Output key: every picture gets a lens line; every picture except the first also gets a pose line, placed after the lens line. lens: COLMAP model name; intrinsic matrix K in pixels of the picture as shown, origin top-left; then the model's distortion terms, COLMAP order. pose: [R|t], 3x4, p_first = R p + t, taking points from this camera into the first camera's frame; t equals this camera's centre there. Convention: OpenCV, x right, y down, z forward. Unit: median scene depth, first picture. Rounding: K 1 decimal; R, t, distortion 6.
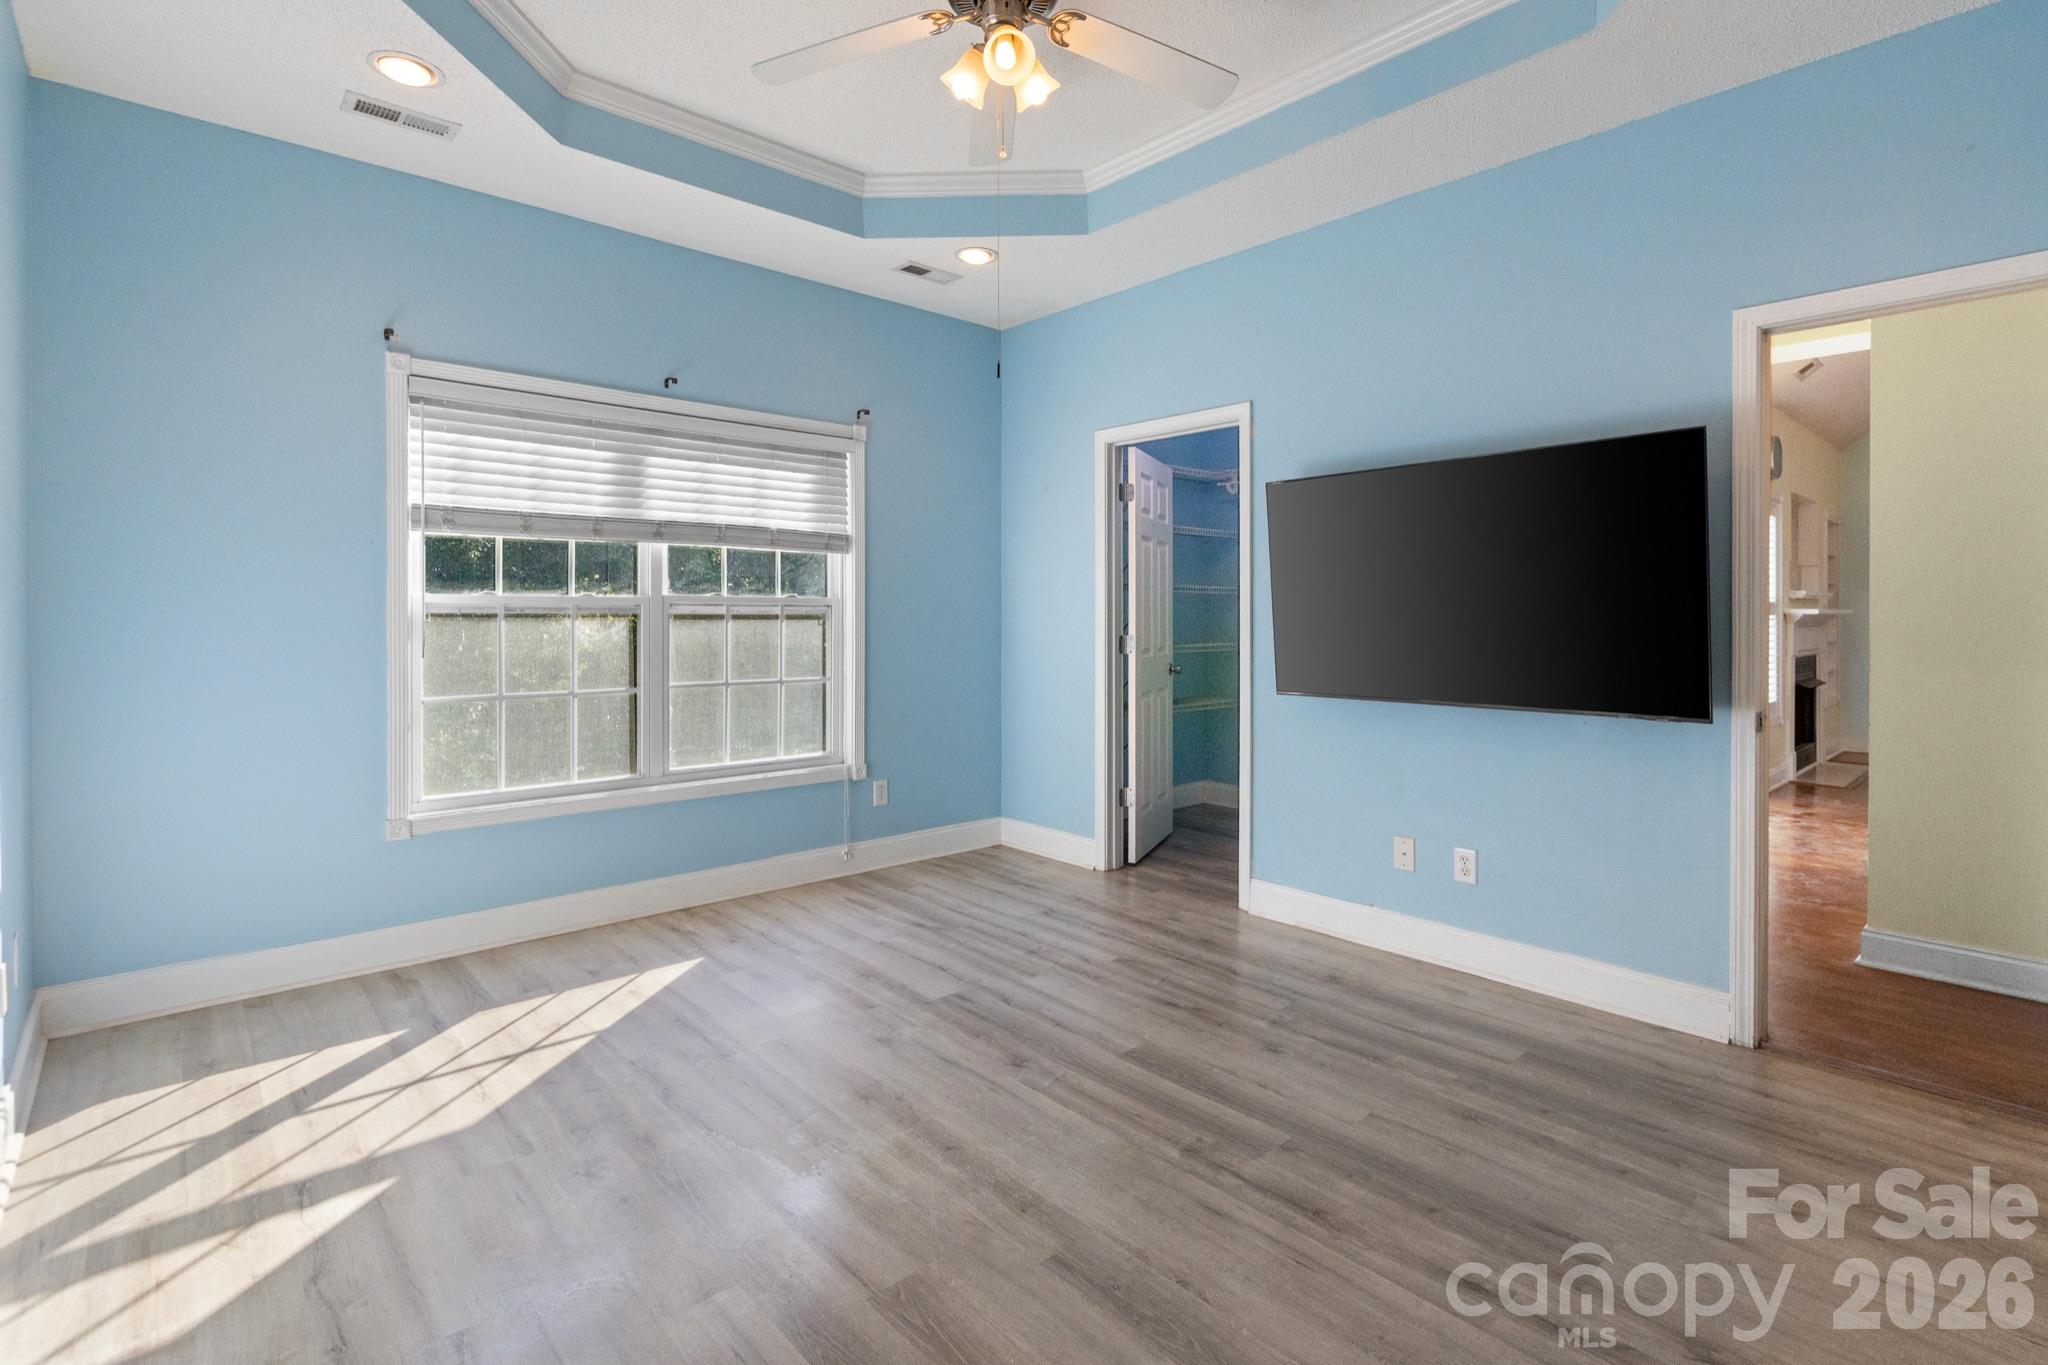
lens RADIAL K [[967.2, 0, 1016.7], [0, 967.2, 639.4], [0, 0, 1]] dist [-0.003957, -0.000541]
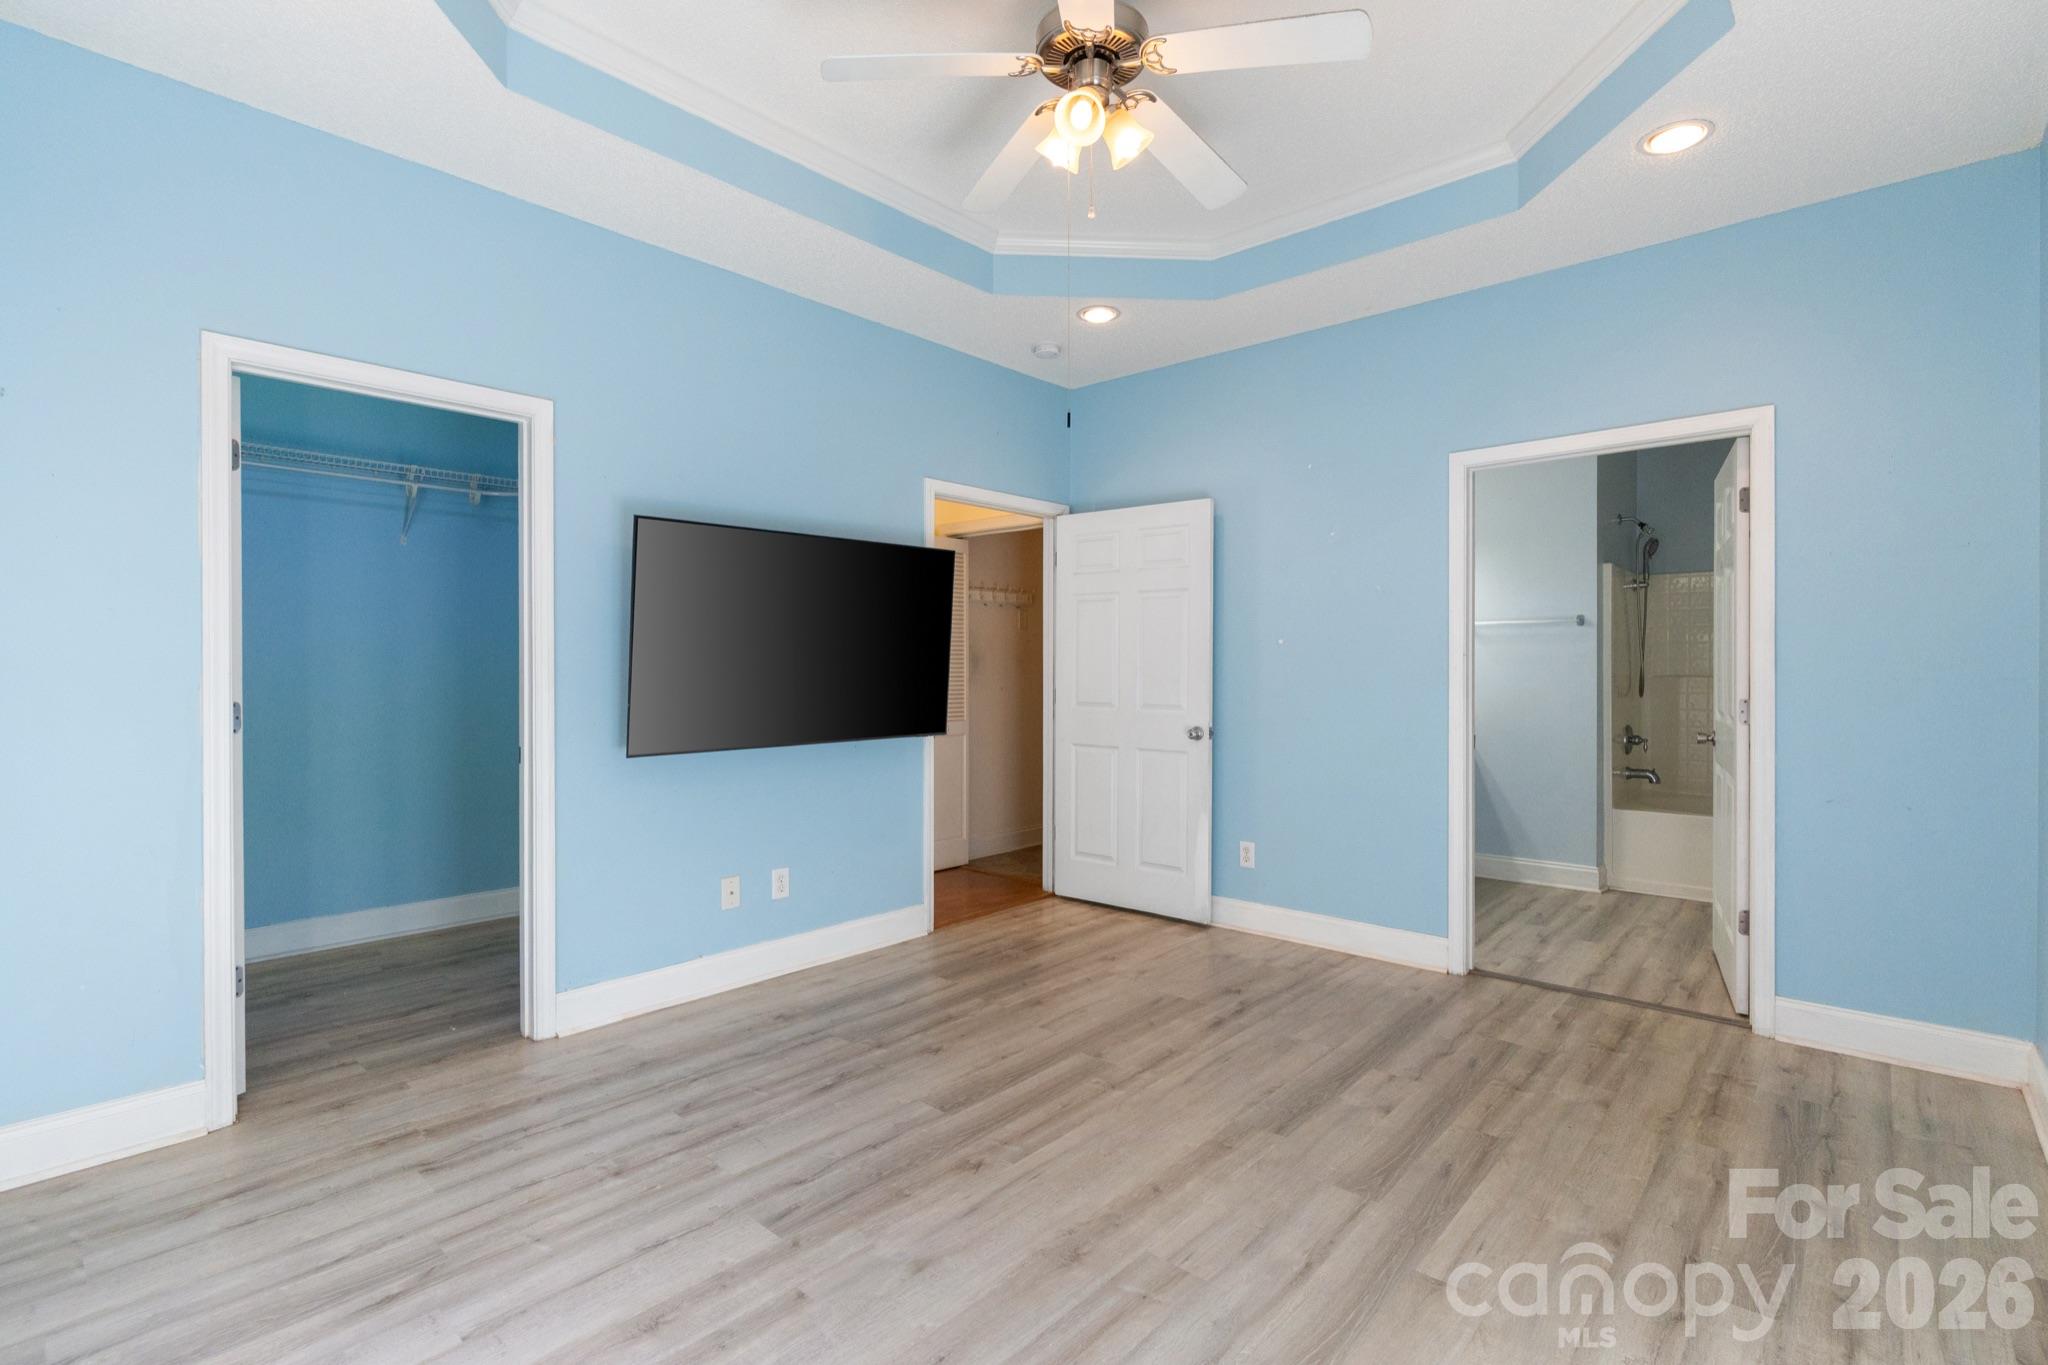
lens RADIAL K [[962.6, 0, 1024.0], [0, 962.6, 682.5], [0, 0, 1]] dist [-0.001758, 0.000604]
pose [[-0.121704, -0.016359, 0.992432, -0.688320], [0.022686, 0.999557, 0.019259, -0.021320], [-0.992307, 0.024858, -0.121279, 0.815869]]
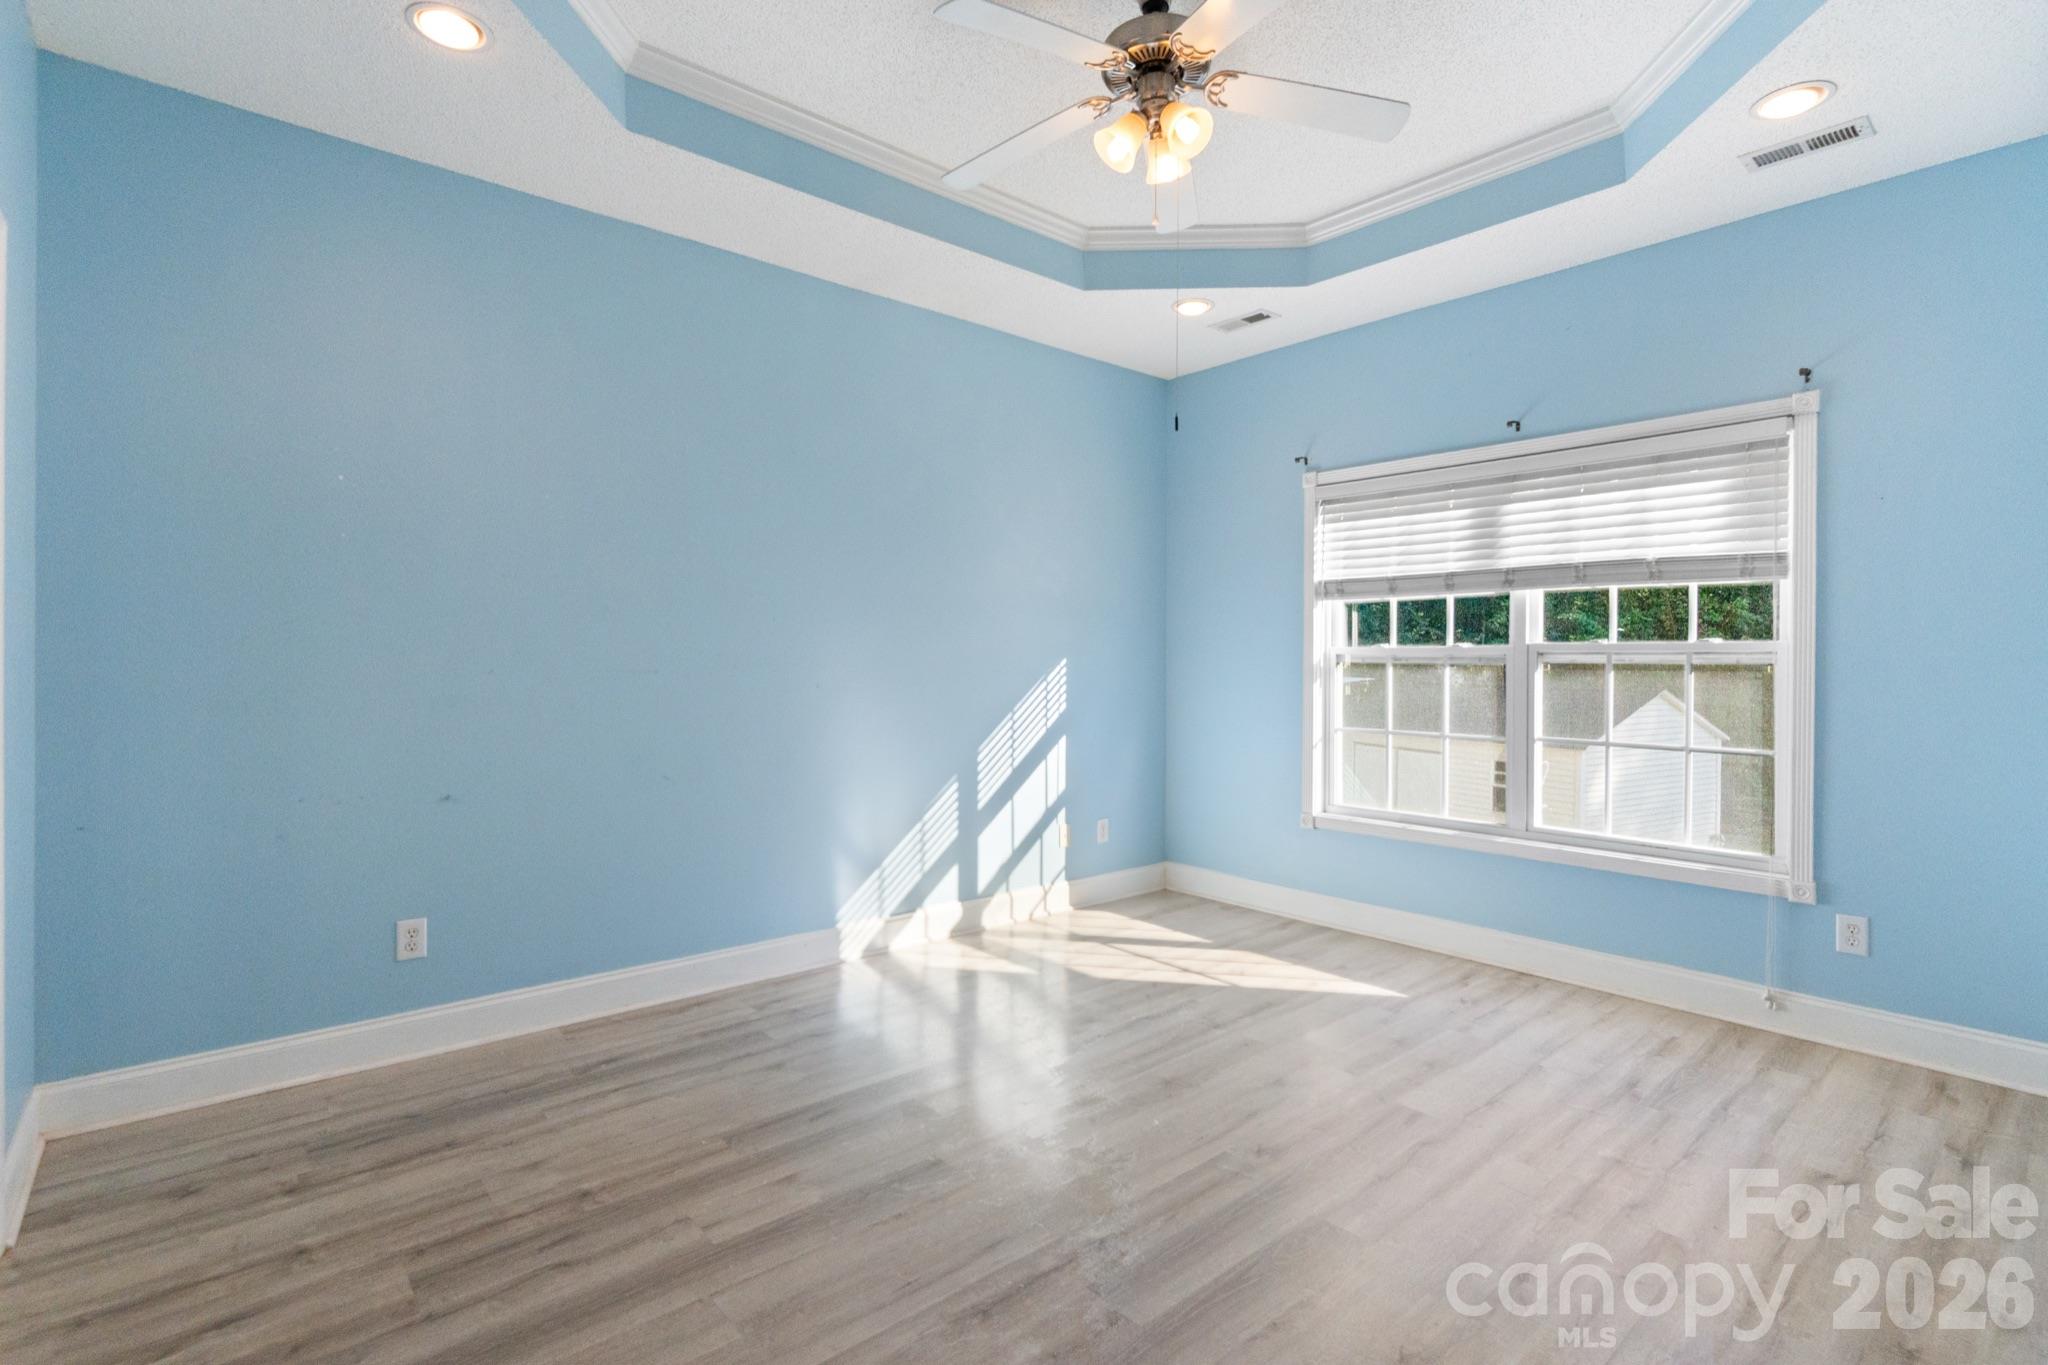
lens RADIAL K [[948.7, 0, 1024.0], [0, 948.7, 682.5], [0, 0, 1]] dist [-0.003562, -0.000188]
pose [[-0.005868, 0.020240, -0.999778, 0.691844], [-0.031209, 0.999304, 0.020414, -0.012590], [0.999496, 0.031322, -0.005232, 0.592478]]
